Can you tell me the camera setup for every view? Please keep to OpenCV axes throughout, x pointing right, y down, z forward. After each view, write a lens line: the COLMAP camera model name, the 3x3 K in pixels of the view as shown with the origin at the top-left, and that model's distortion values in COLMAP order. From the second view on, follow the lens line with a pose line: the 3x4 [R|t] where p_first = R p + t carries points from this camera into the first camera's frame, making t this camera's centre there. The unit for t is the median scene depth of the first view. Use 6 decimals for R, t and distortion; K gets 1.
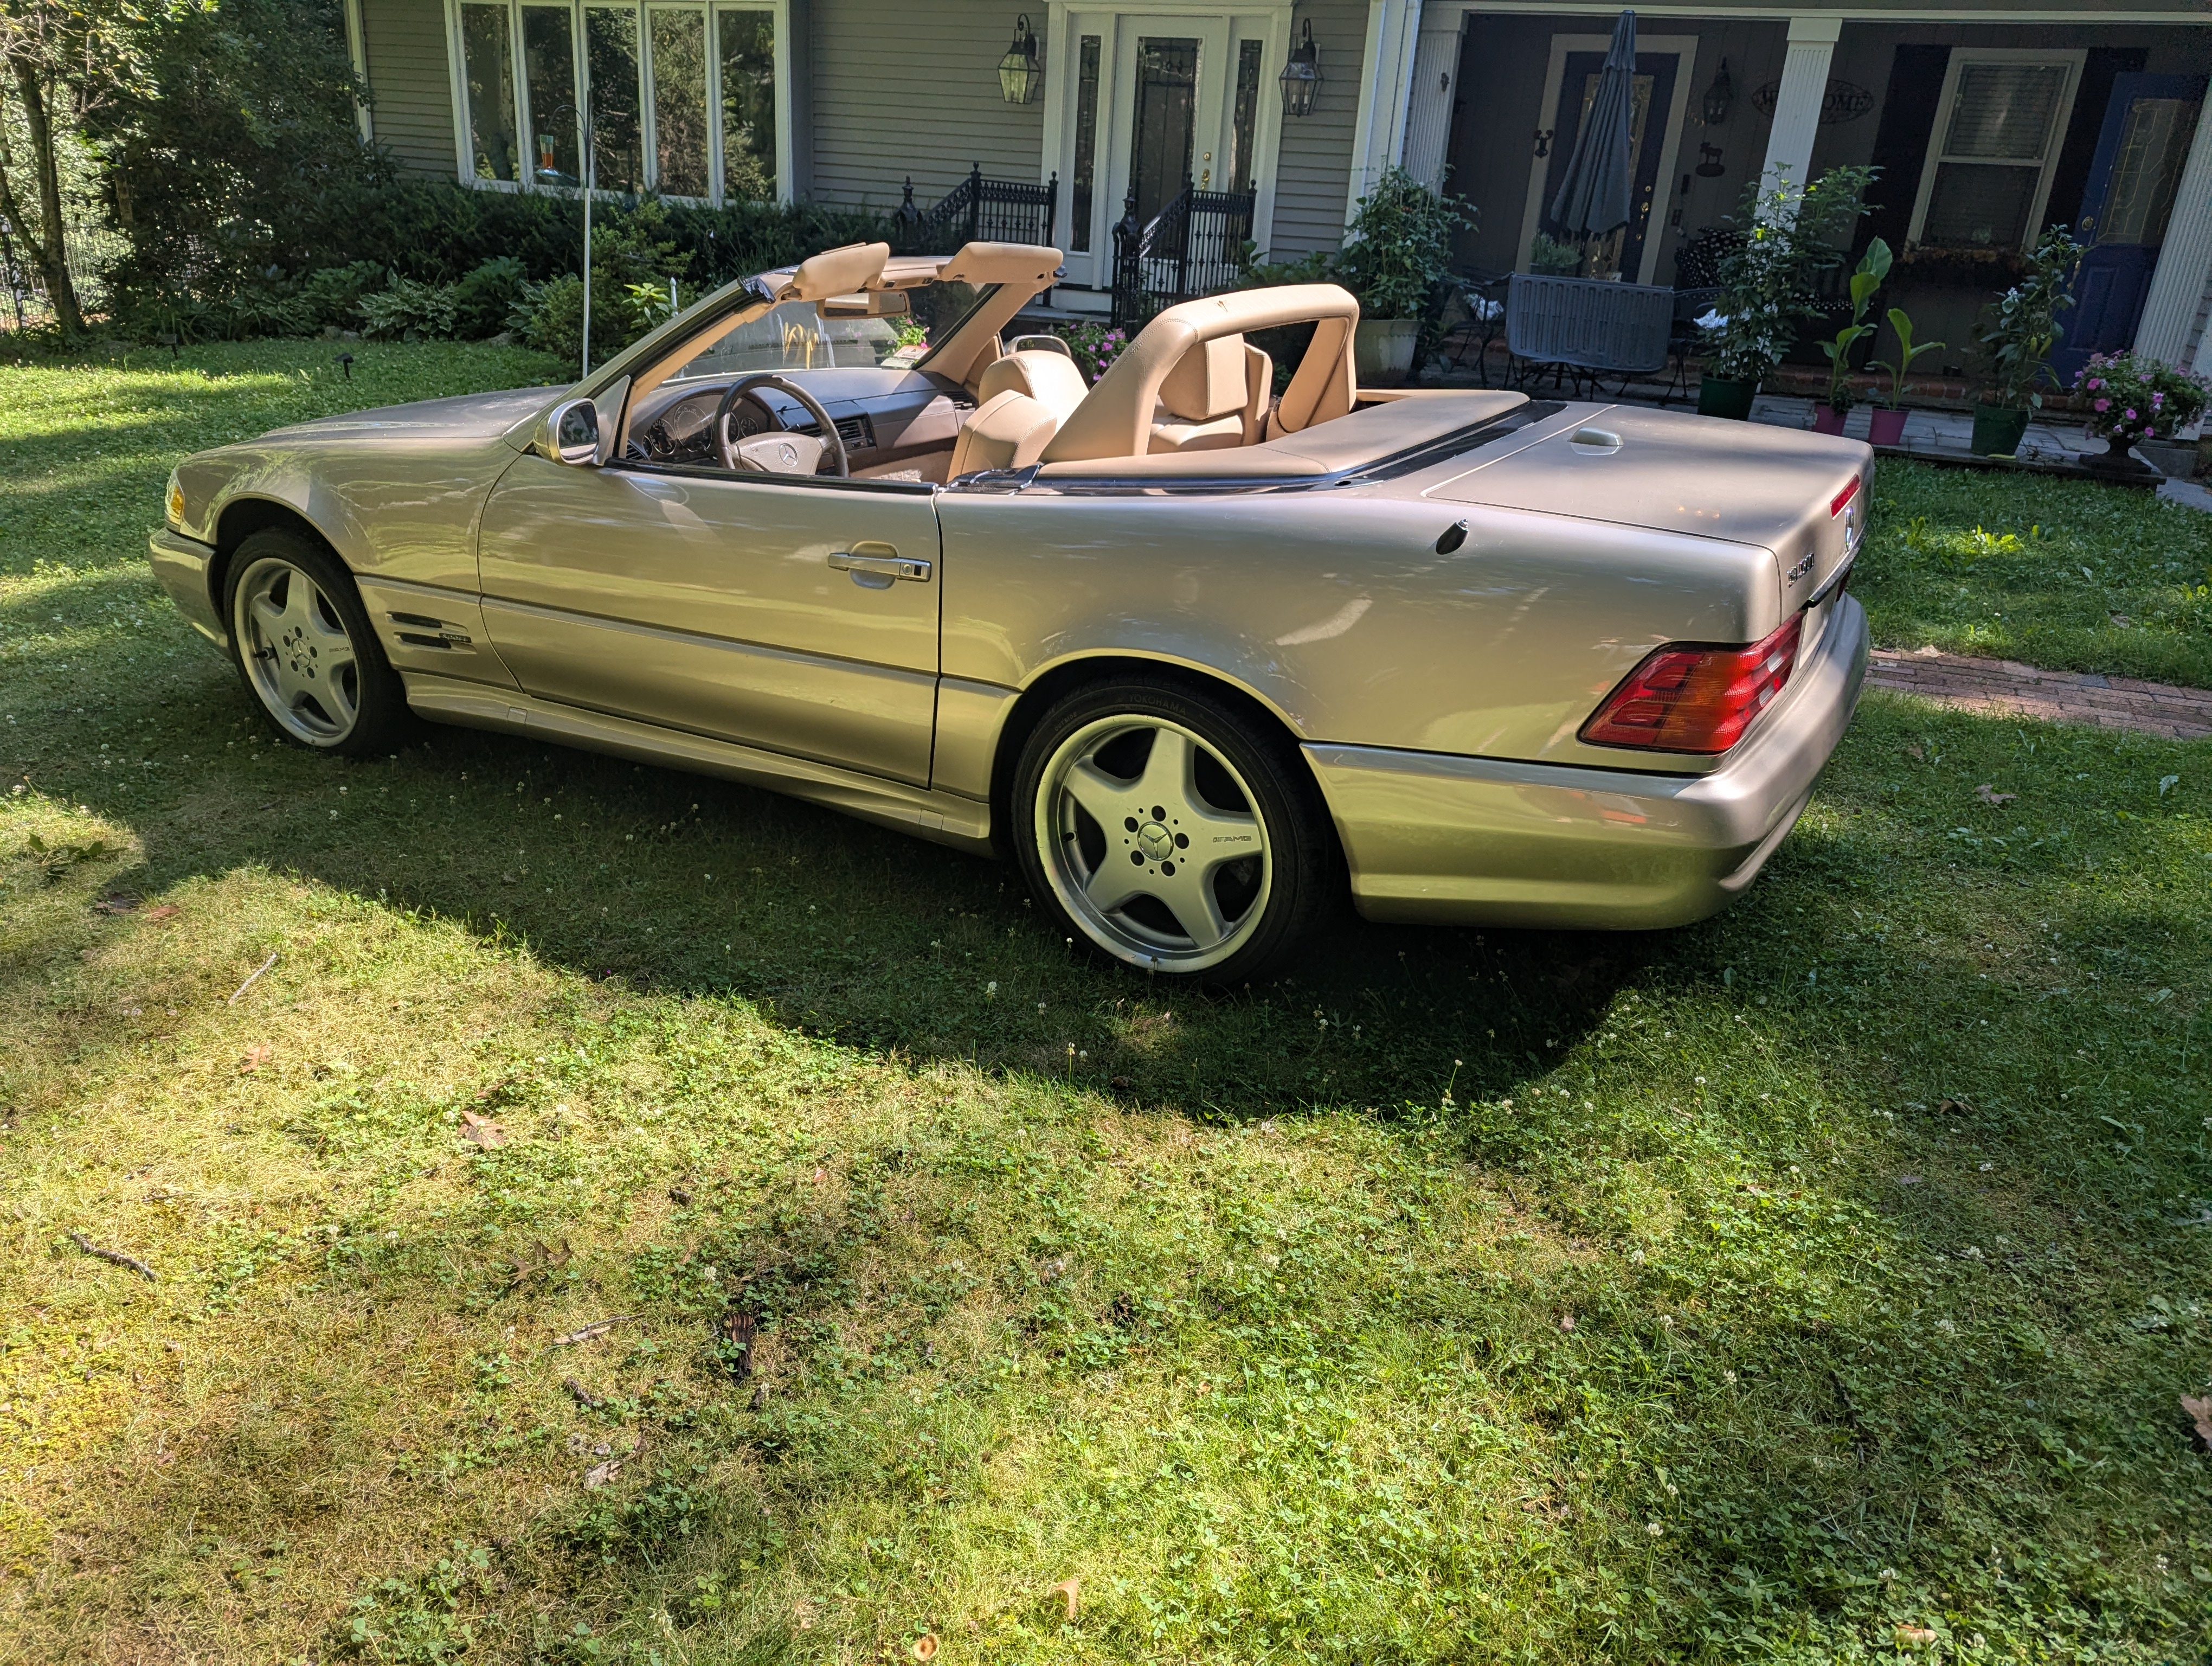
lens RADIAL K [[1527.3, 0, 1116.0], [0, 1527.3, 827.0], [0, 0, 1]] dist [0.029750, -0.004437]
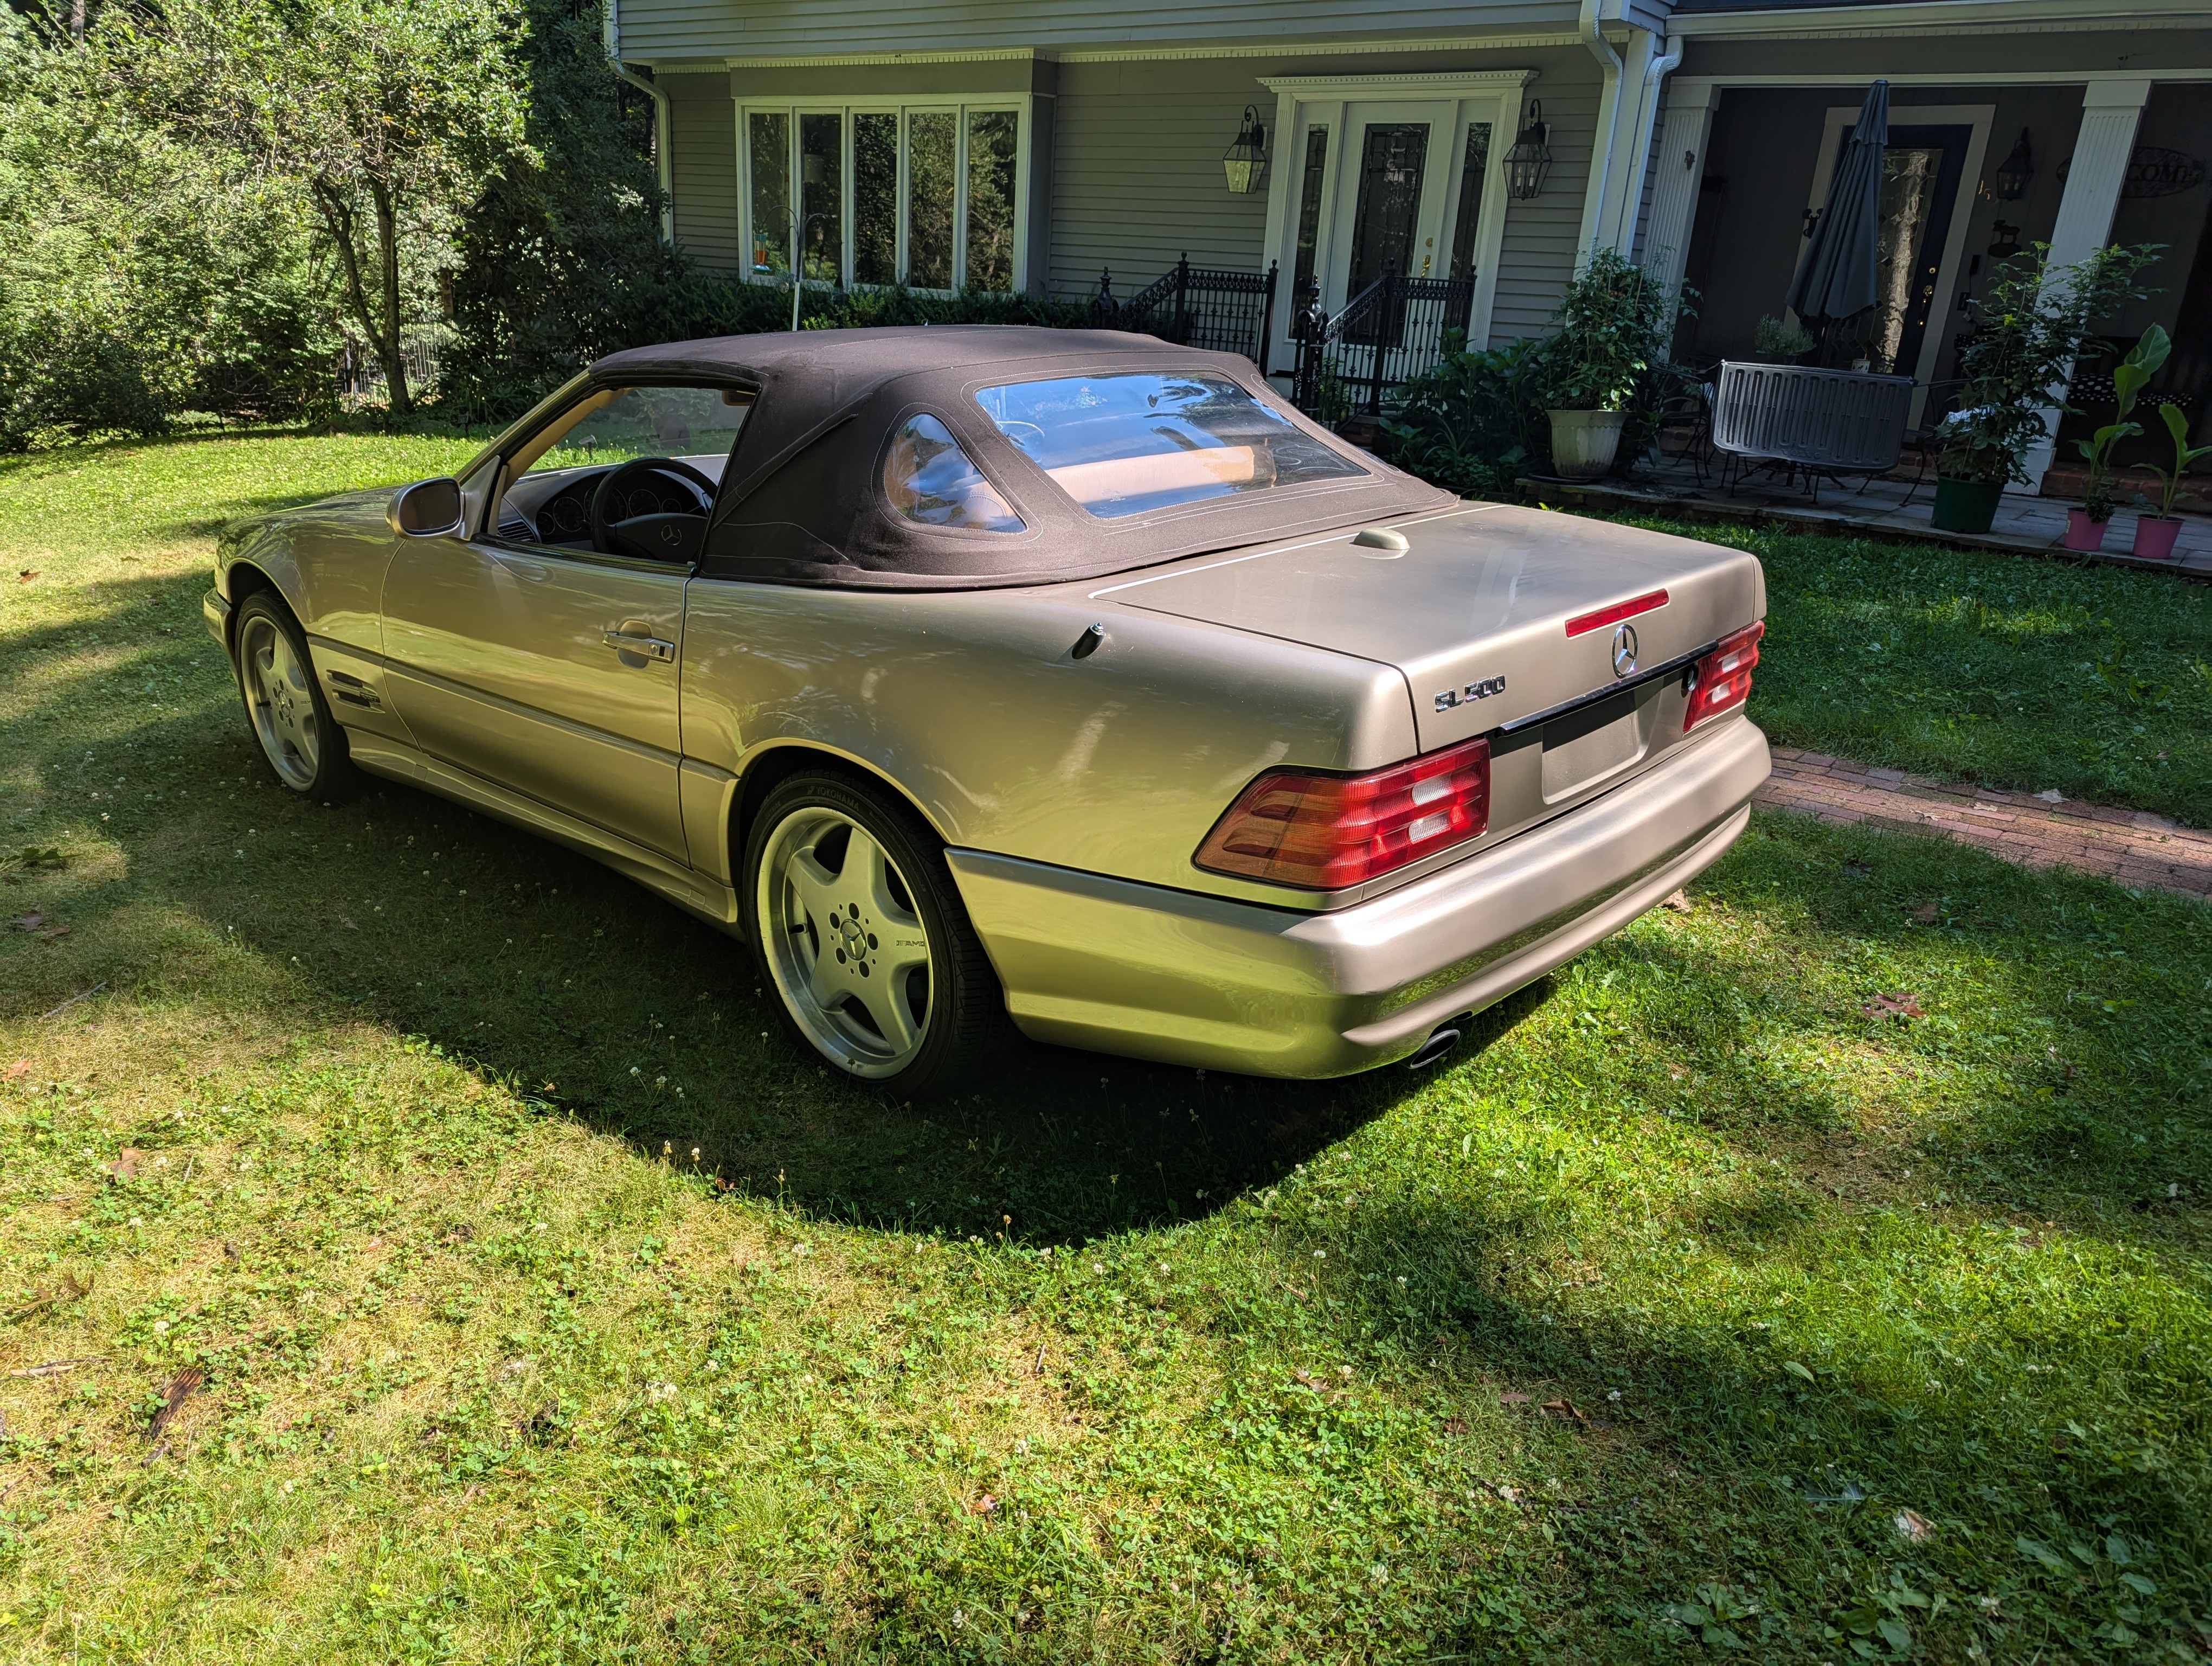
lens RADIAL K [[1567.0, 0, 1106.0], [0, 1567.0, 833.0], [0, 0, 1]] dist [0.039739, -0.034484]
pose [[0.973497, 0.068335, -0.218250, 0.258706], [-0.080095, 0.995749, -0.045489, -0.016942], [0.214214, 0.061764, 0.974832, 0.041172]]
